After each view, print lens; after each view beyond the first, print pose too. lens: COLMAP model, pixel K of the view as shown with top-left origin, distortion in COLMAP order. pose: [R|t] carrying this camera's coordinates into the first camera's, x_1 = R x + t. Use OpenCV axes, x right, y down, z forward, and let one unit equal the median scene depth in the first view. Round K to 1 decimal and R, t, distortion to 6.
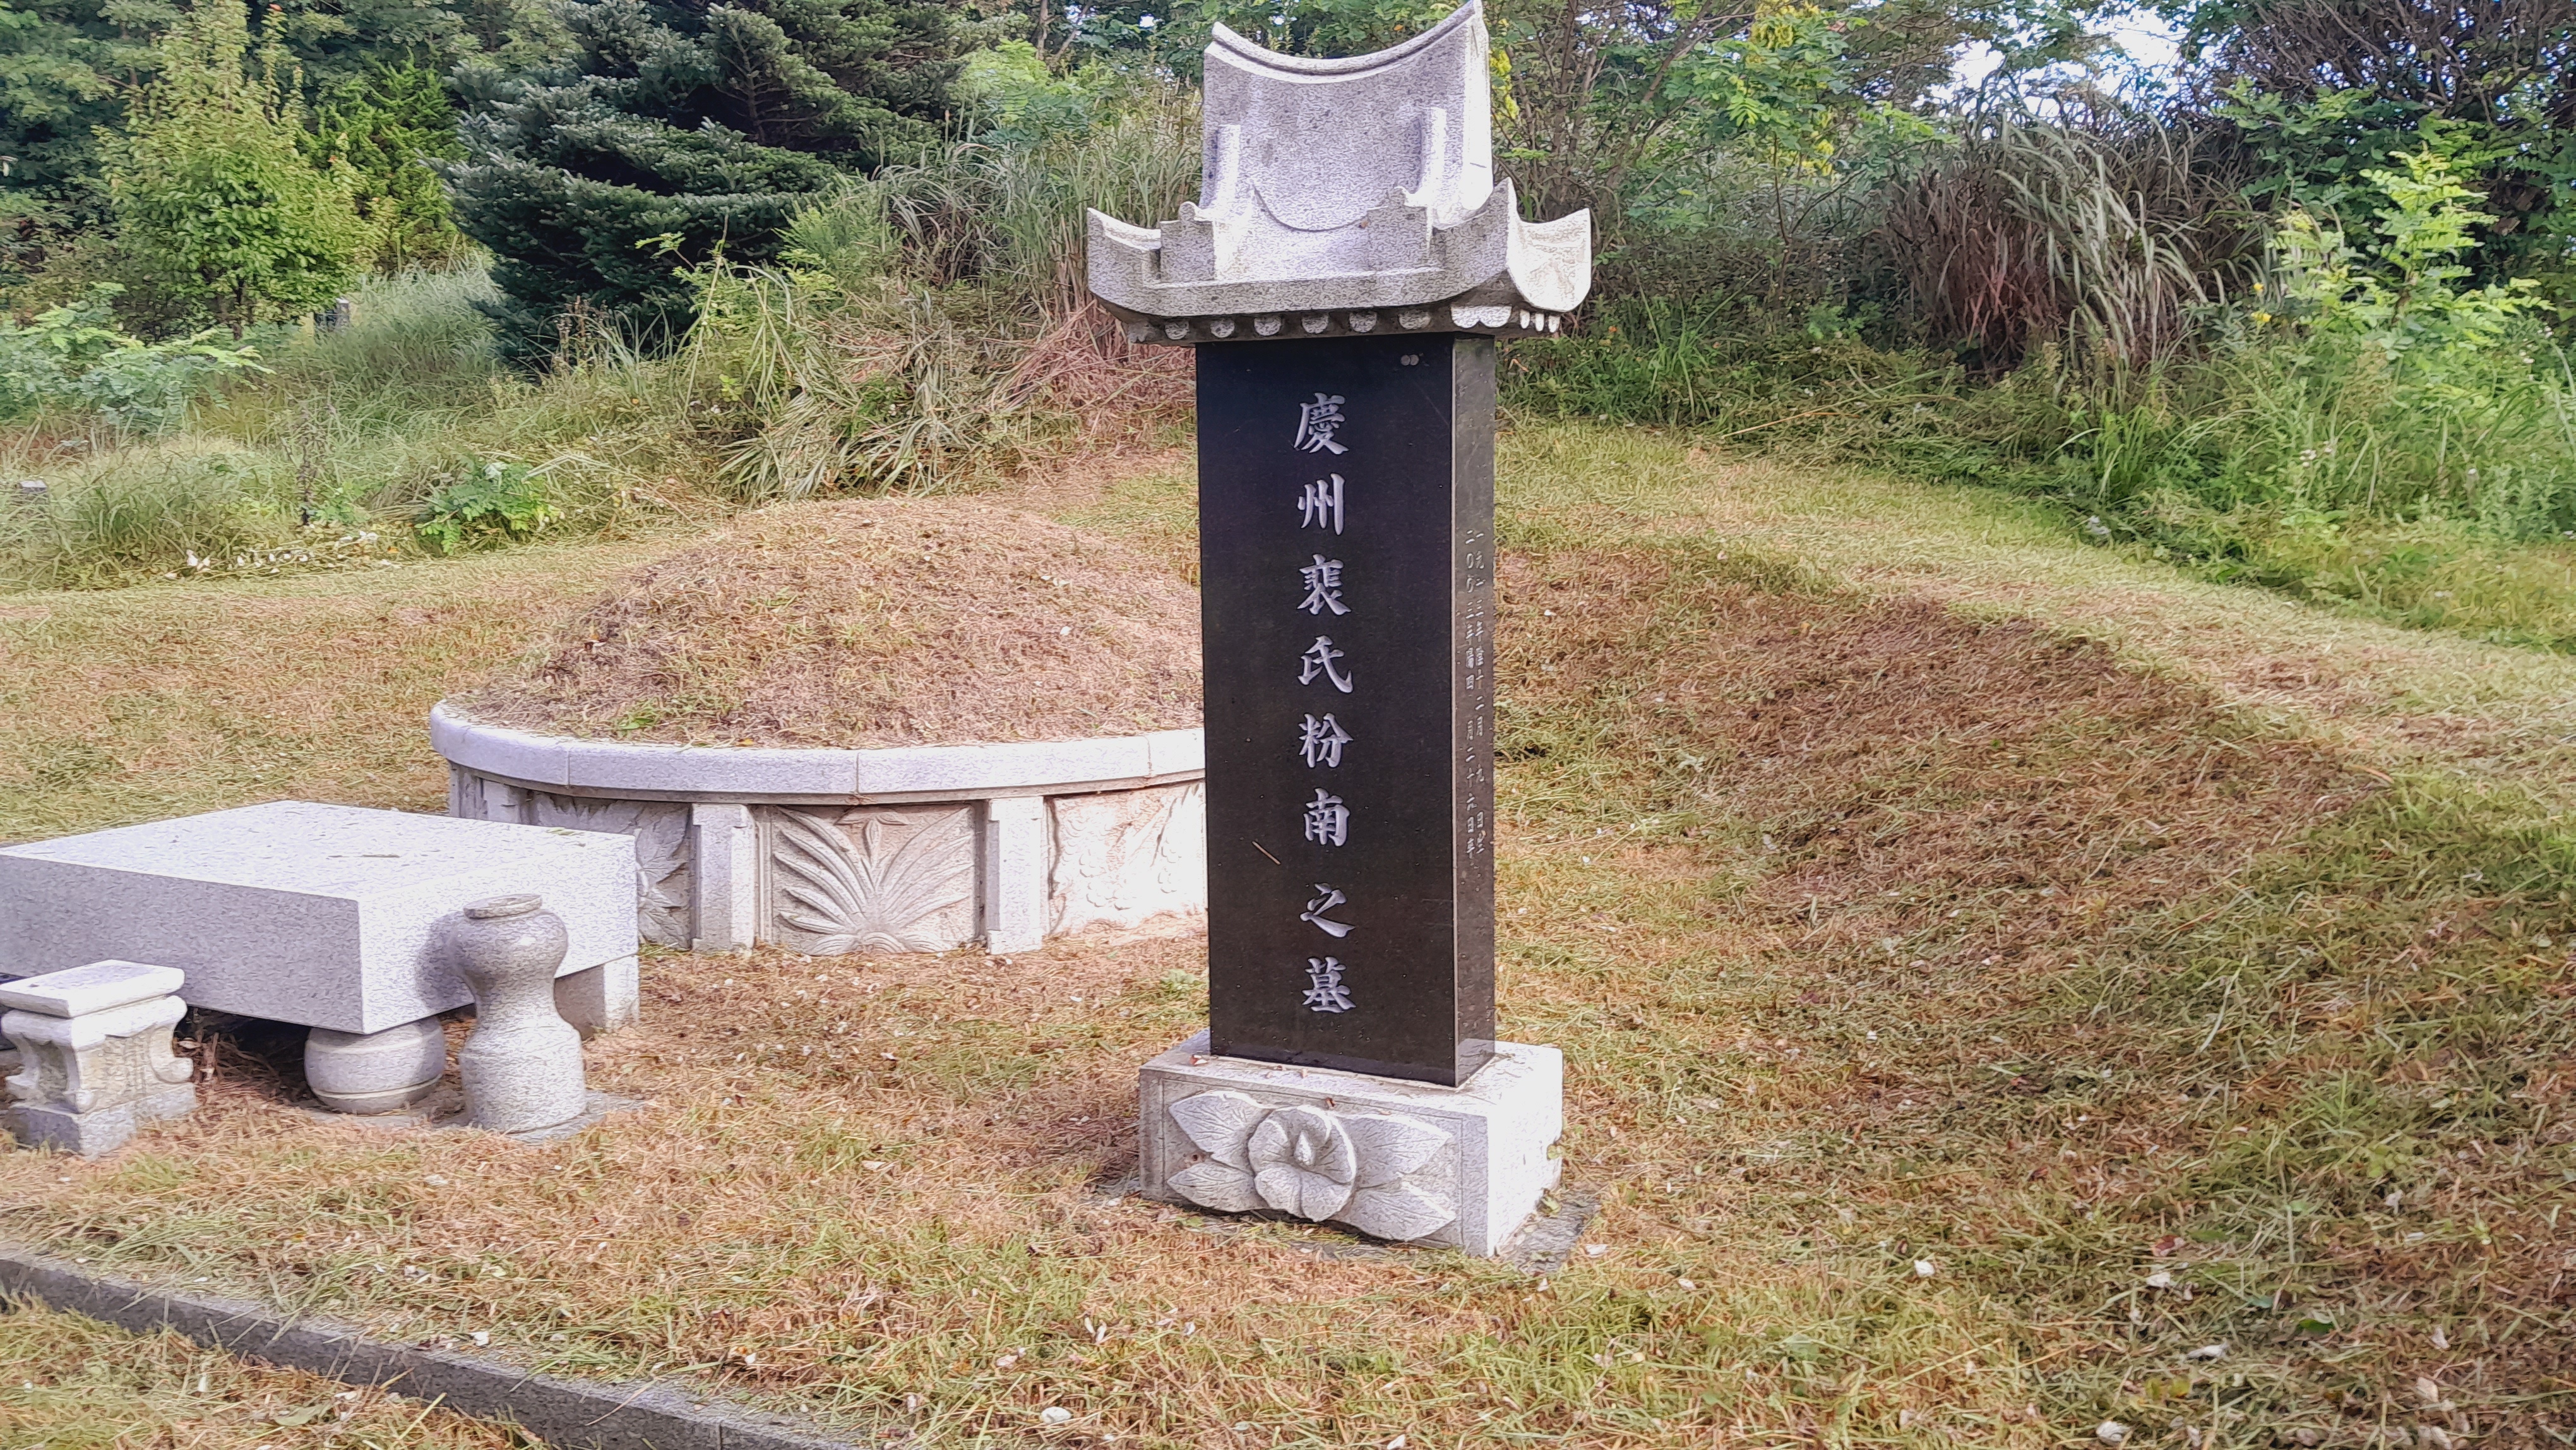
lens RADIAL K [[1971.8, 0, 1288.0], [0, 1971.8, 725.0], [0, 0, 1]] dist [0.246445, -0.517359]
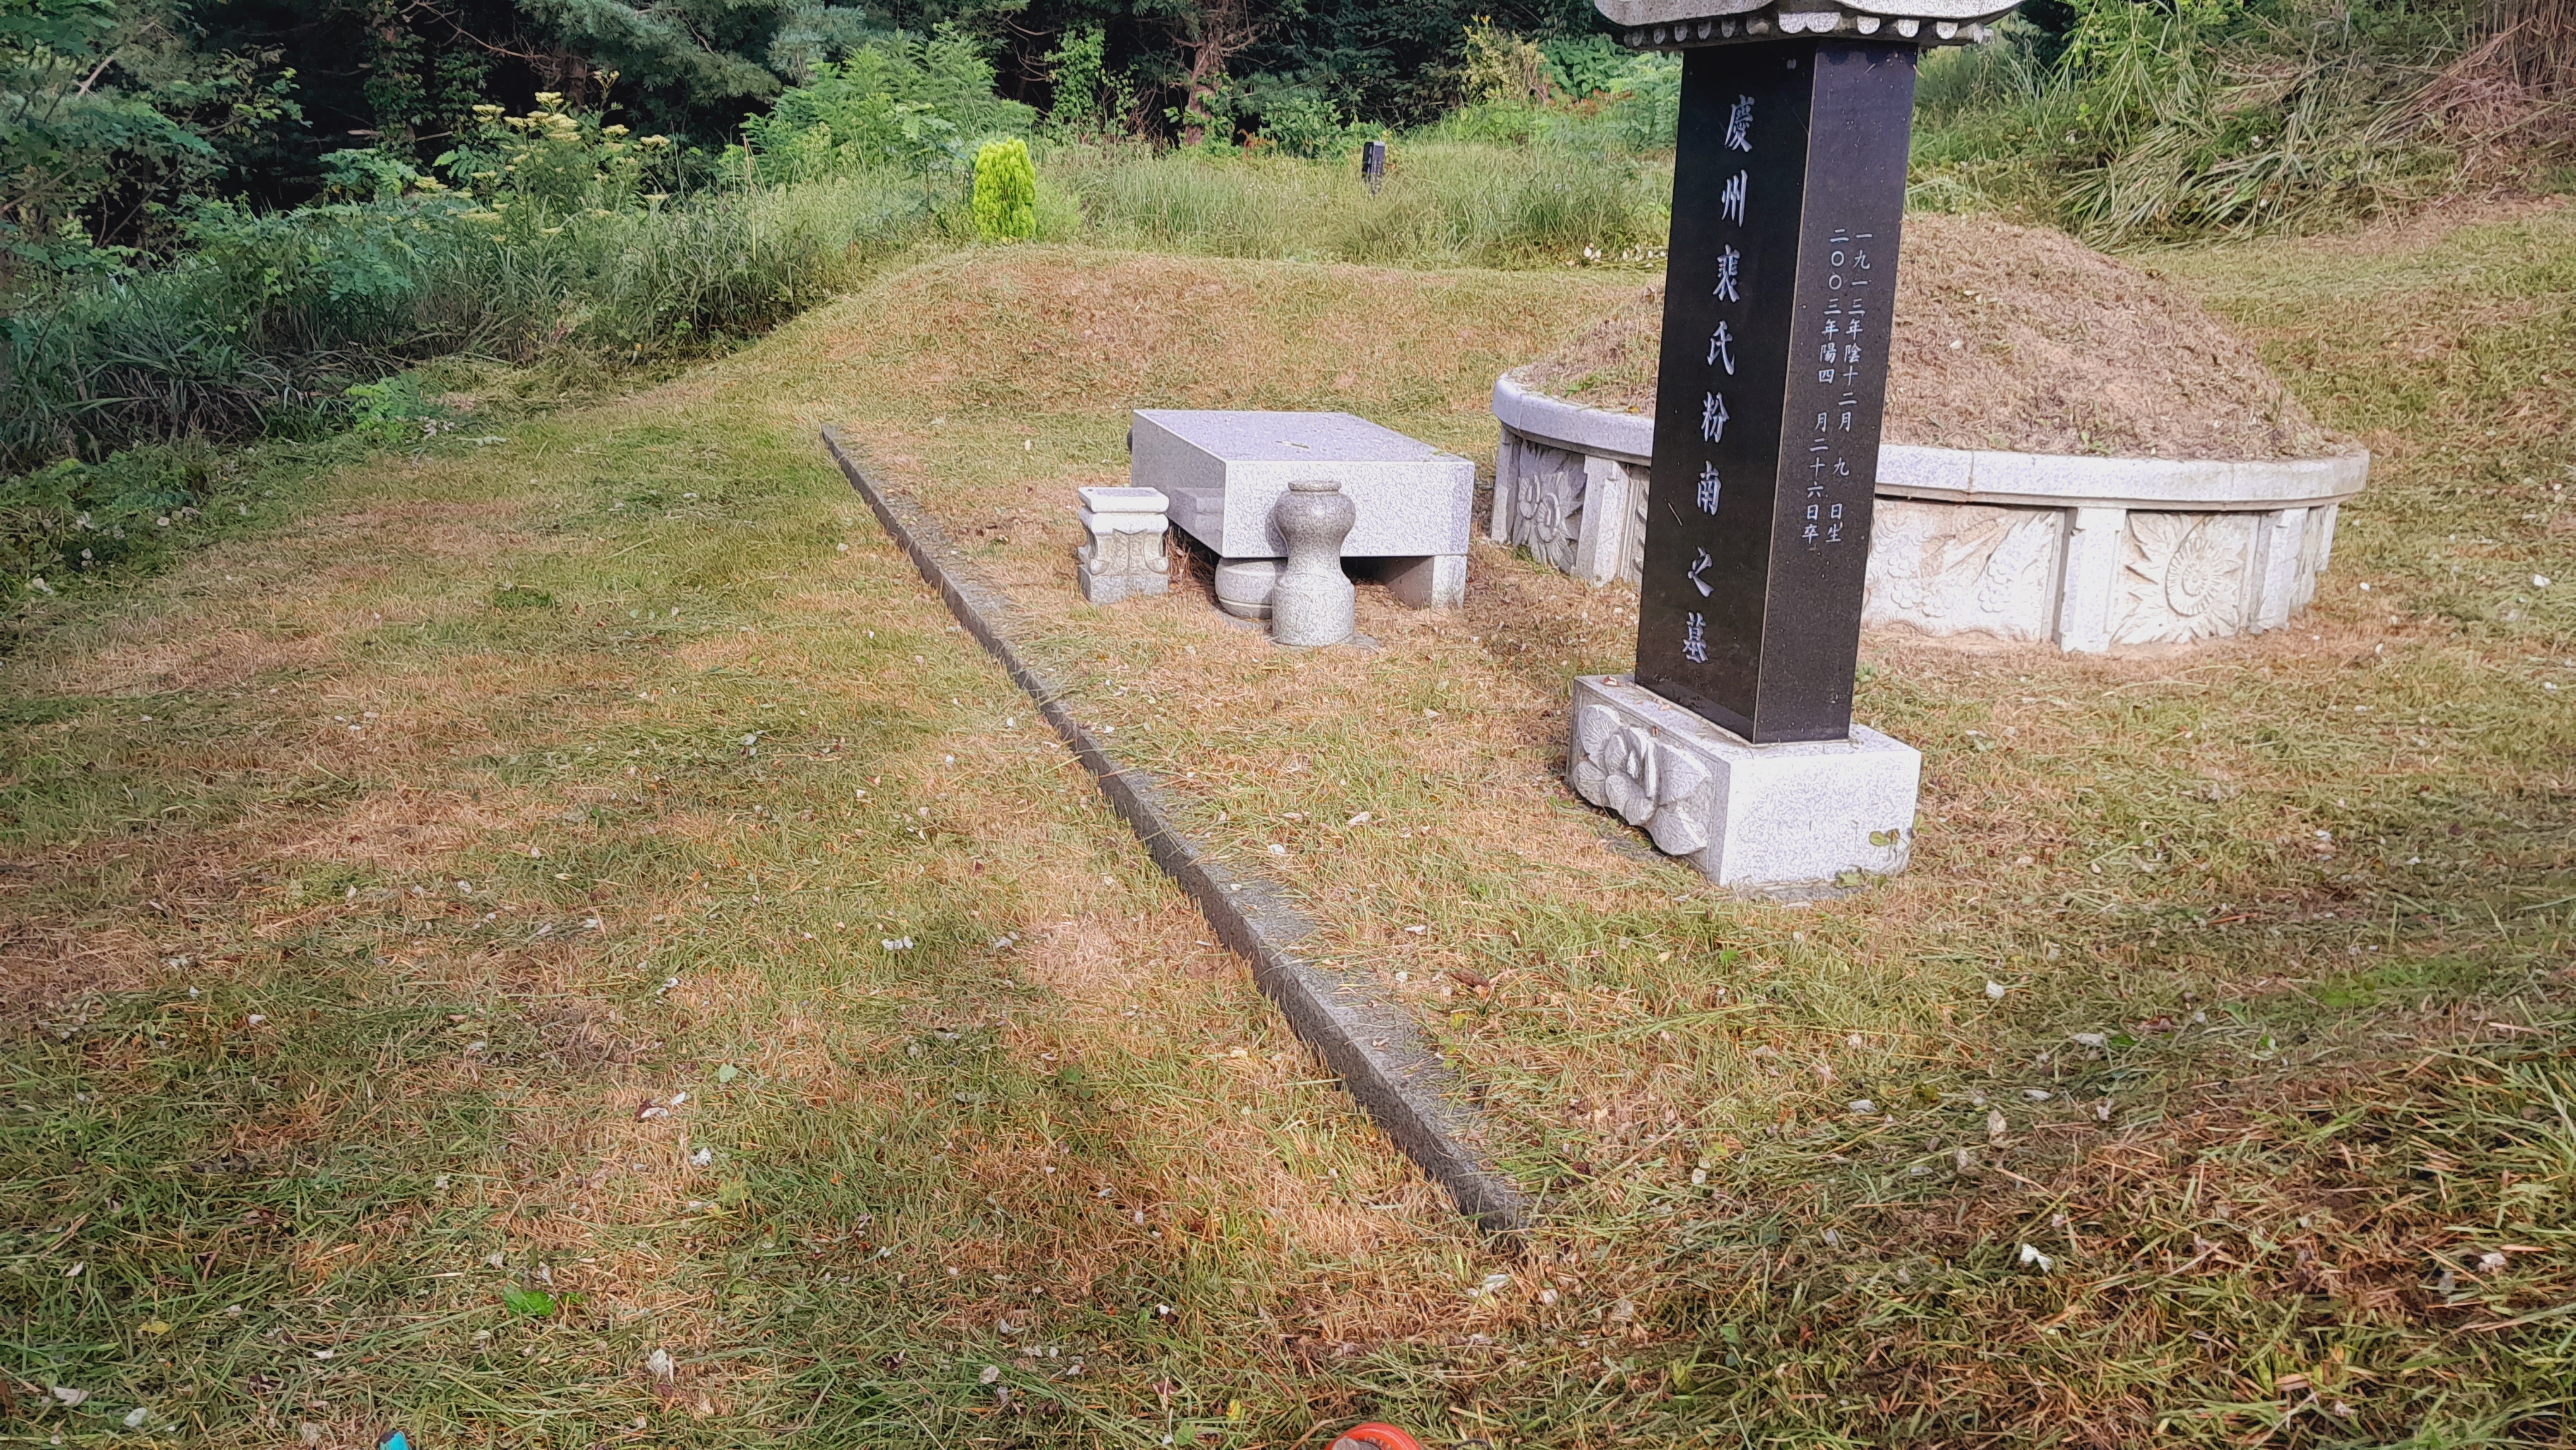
lens RADIAL K [[2004.9, 0, 1288.0], [0, 2004.9, 725.0], [0, 0, 1]] dist [0.043694, -0.080674]
pose [[0.674812, 0.225469, -0.702704, 0.658138], [-0.136627, 0.973895, 0.181279, 0.004080], [0.725232, -0.026321, 0.688001, 0.041208]]
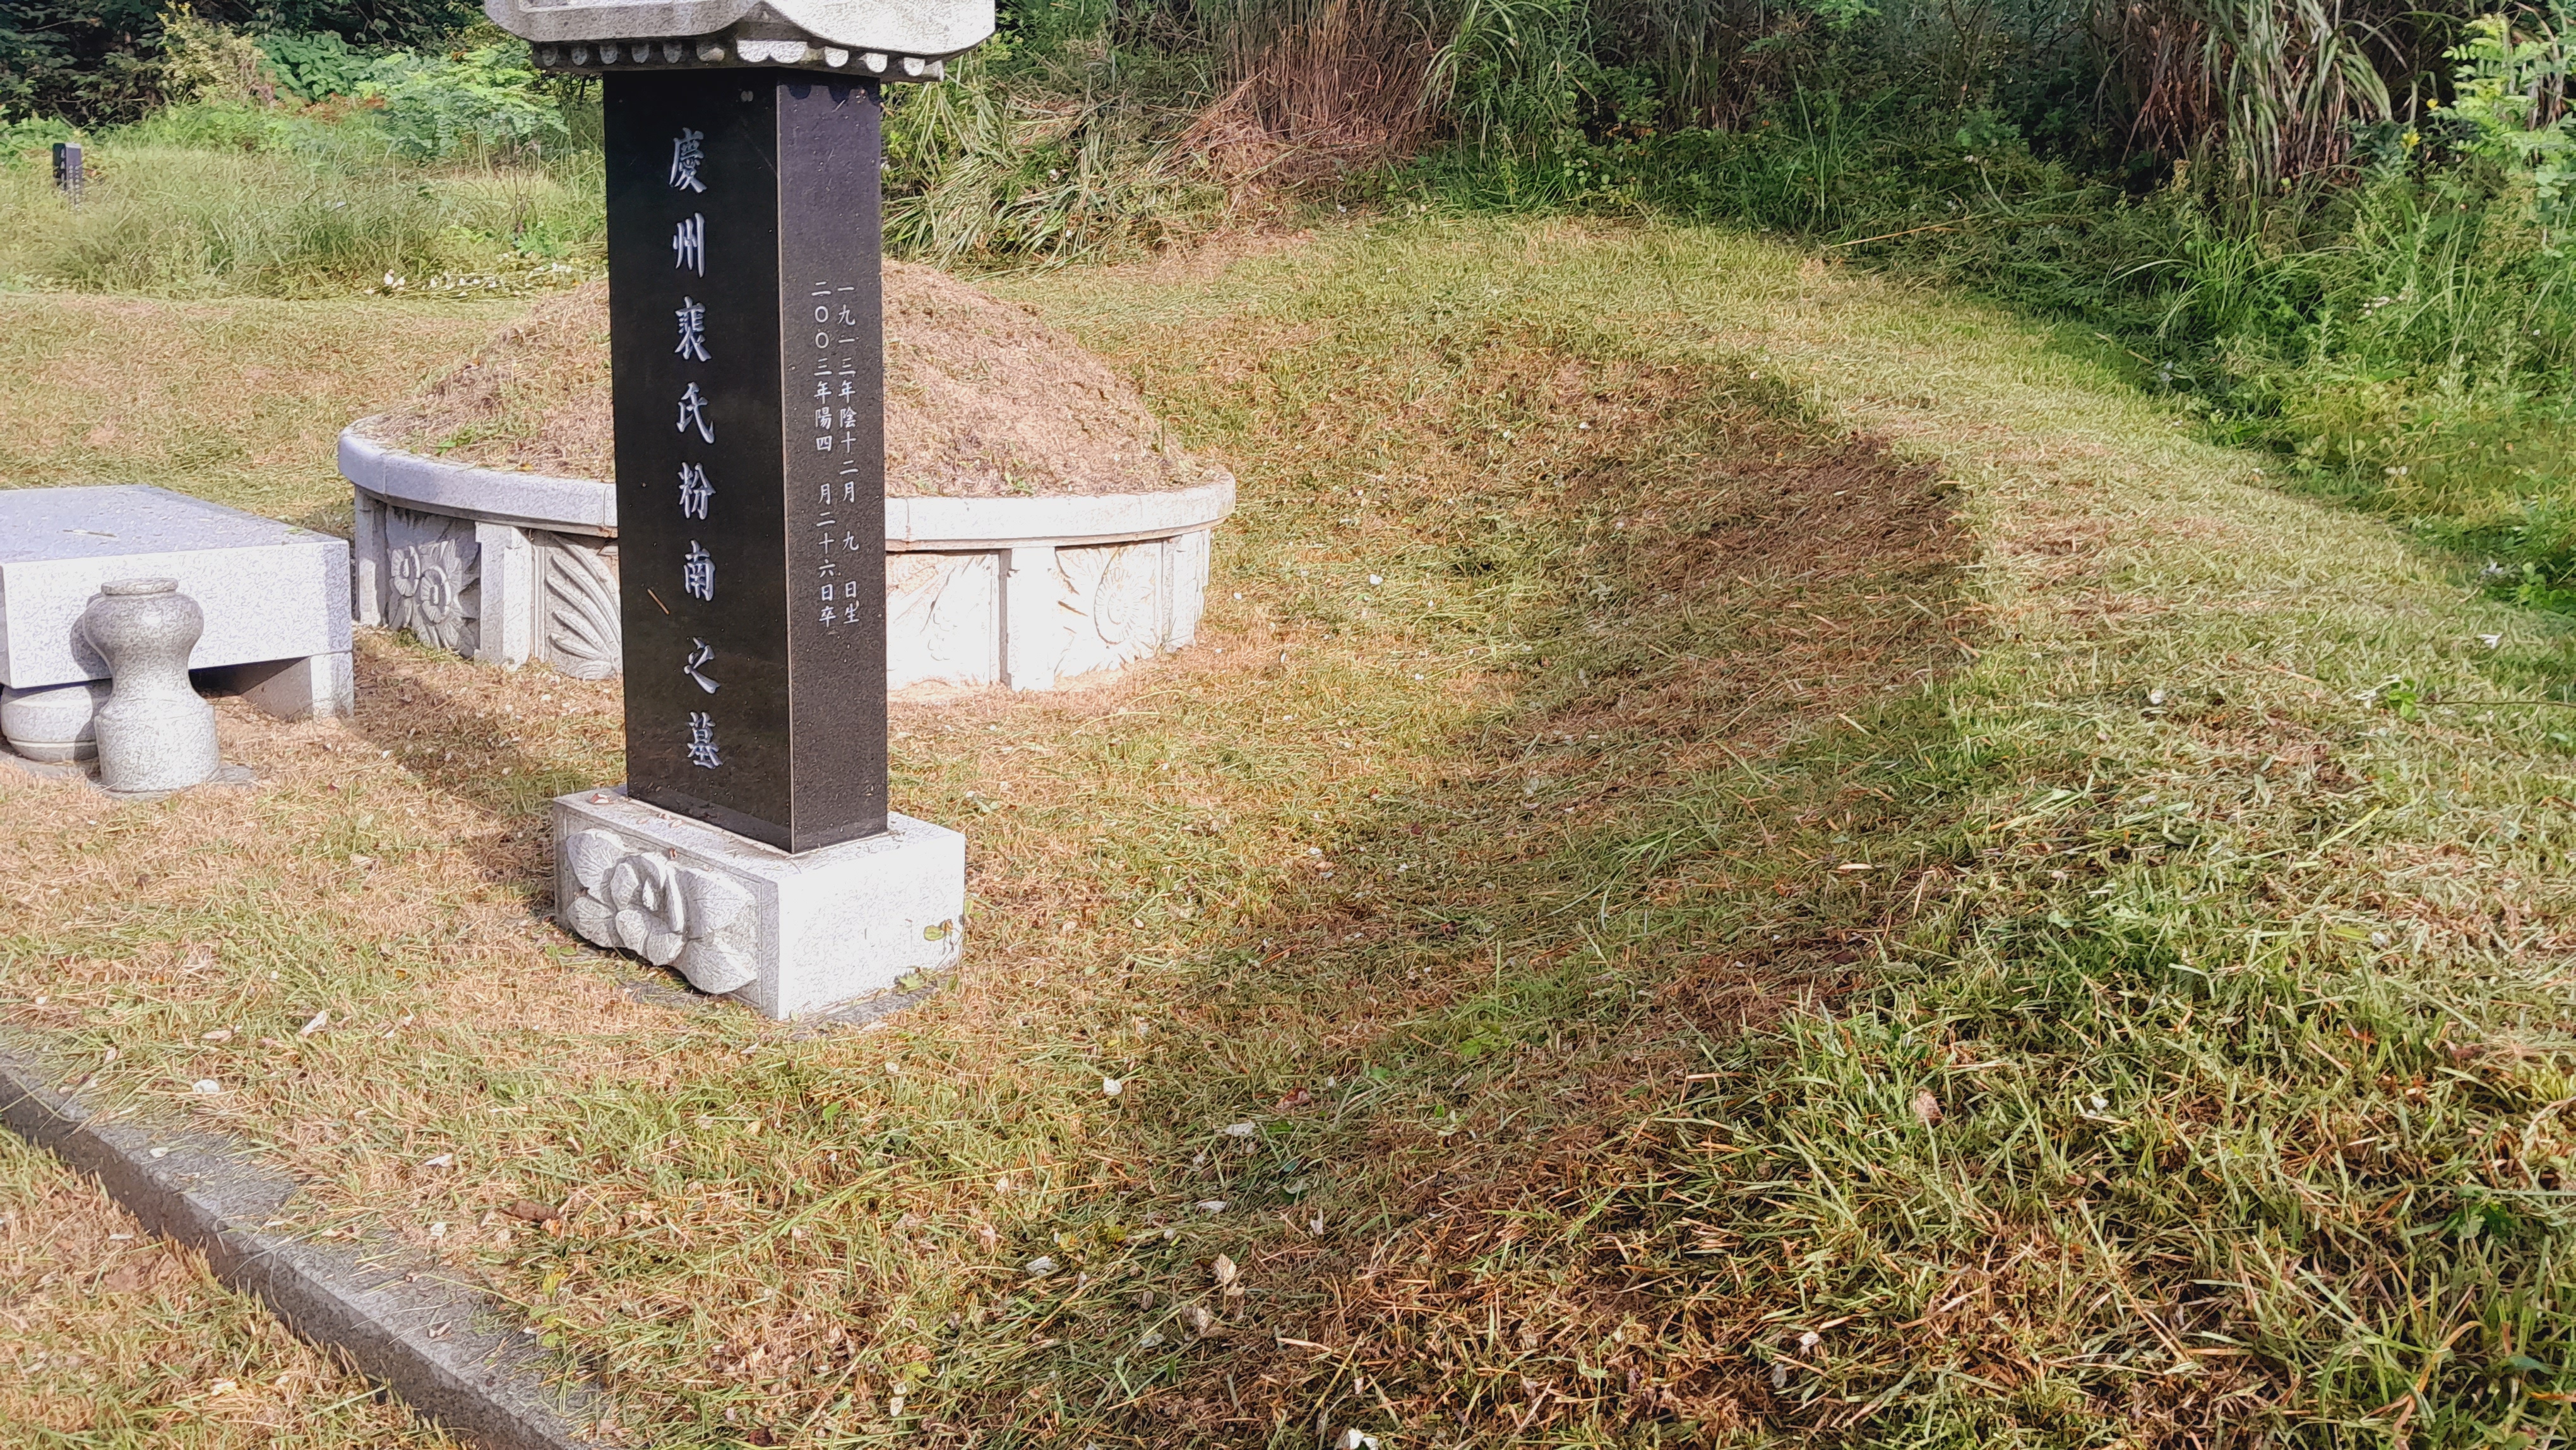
lens RADIAL K [[2004.9, 0, 1288.0], [0, 2004.9, 725.0], [0, 0, 1]] dist [0.043694, -0.080674]
pose [[0.967507, 0.114043, -0.225665, 0.515723], [-0.091707, 0.990006, 0.107134, -0.010839], [0.235627, -0.082957, 0.968296, 0.089749]]
